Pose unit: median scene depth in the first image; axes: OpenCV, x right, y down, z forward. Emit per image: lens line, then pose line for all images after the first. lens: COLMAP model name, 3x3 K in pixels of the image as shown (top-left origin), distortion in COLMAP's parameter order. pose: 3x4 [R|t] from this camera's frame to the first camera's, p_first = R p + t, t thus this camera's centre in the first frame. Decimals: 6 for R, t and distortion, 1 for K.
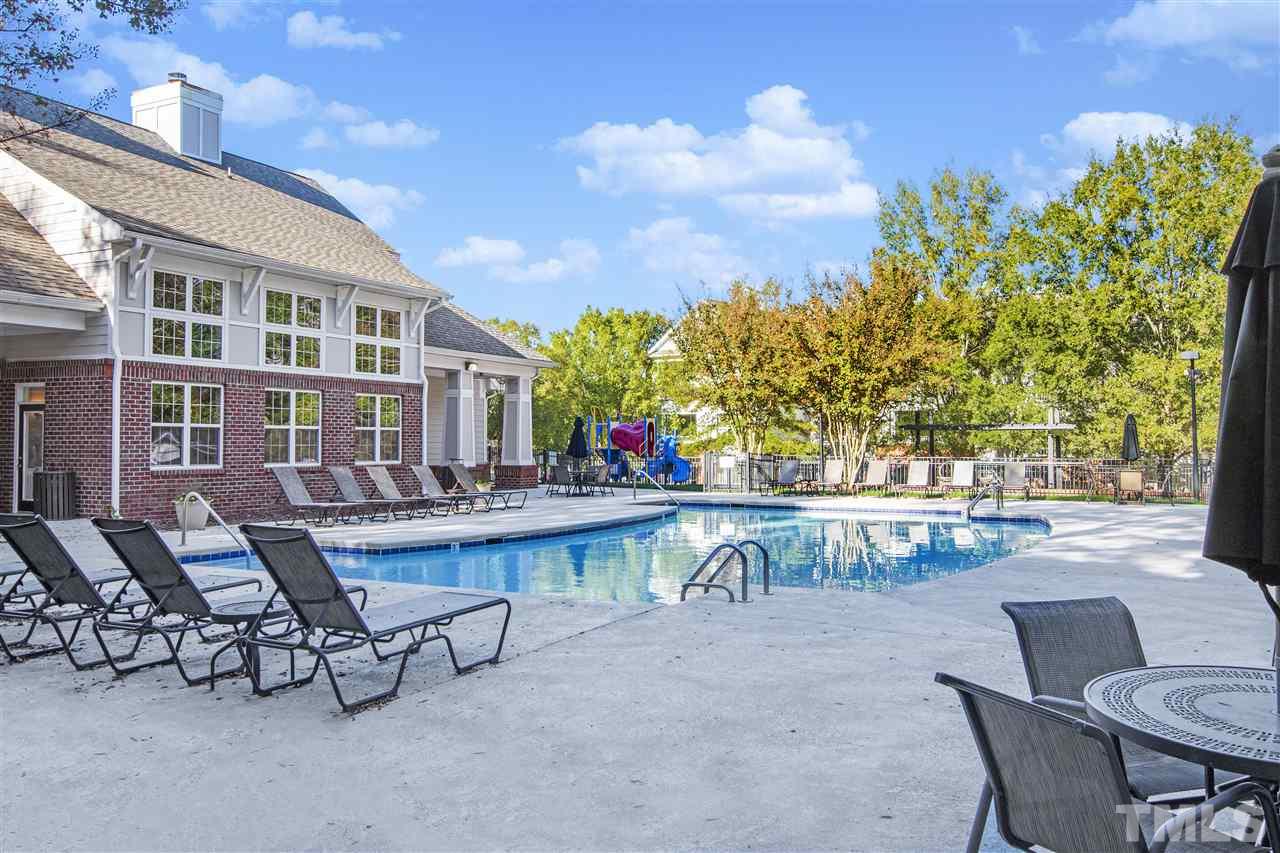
lens RADIAL K [[562.9, 0, 644.2], [0, 562.9, 422.9], [0, 0, 1]] dist [-0.018966, 0.000297]
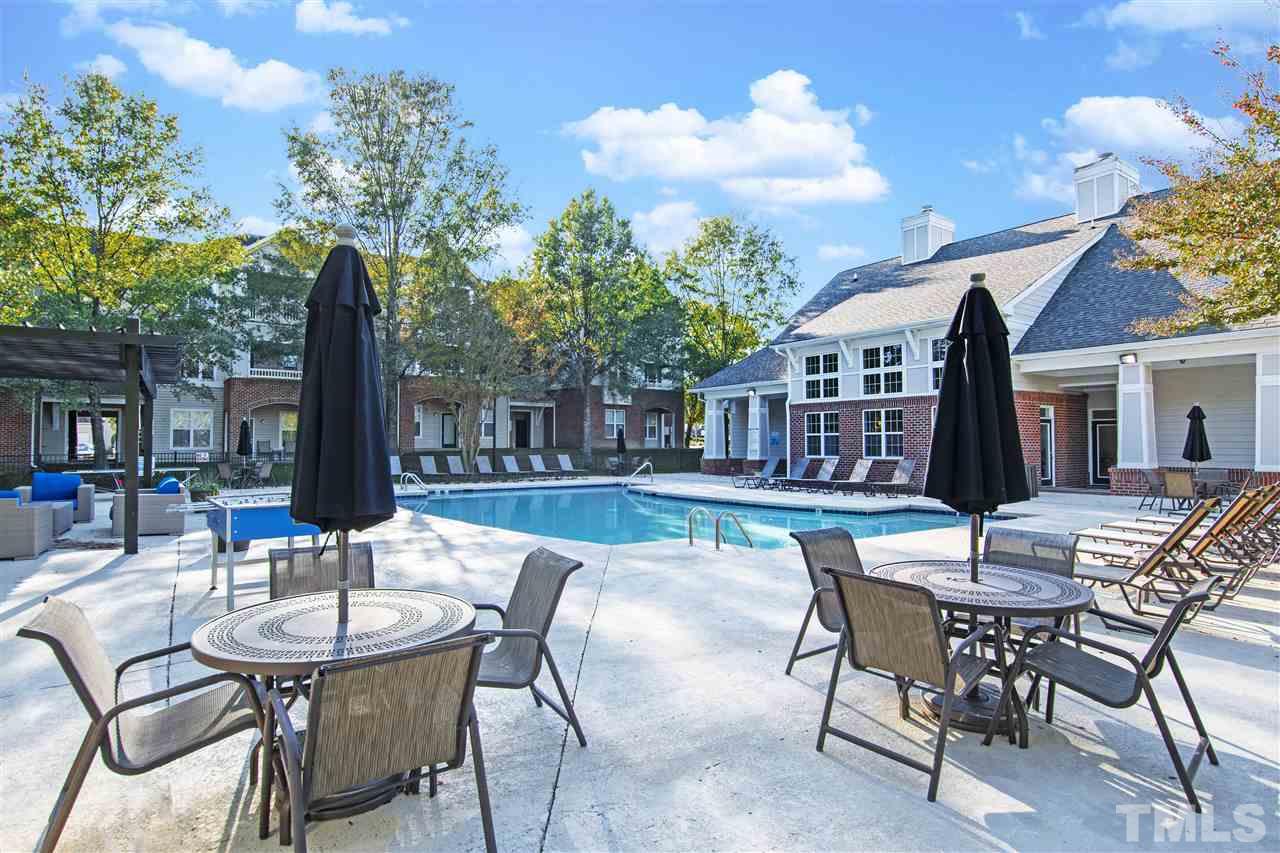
lens RADIAL K [[562.9, 0, 644.2], [0, 562.9, 422.9], [0, 0, 1]] dist [-0.018966, 0.000297]
pose [[-0.216570, -0.056211, -0.974647, 1.123682], [-0.005111, 0.998393, -0.056445, 0.072409], [0.976254, -0.007243, -0.216510, 0.835343]]
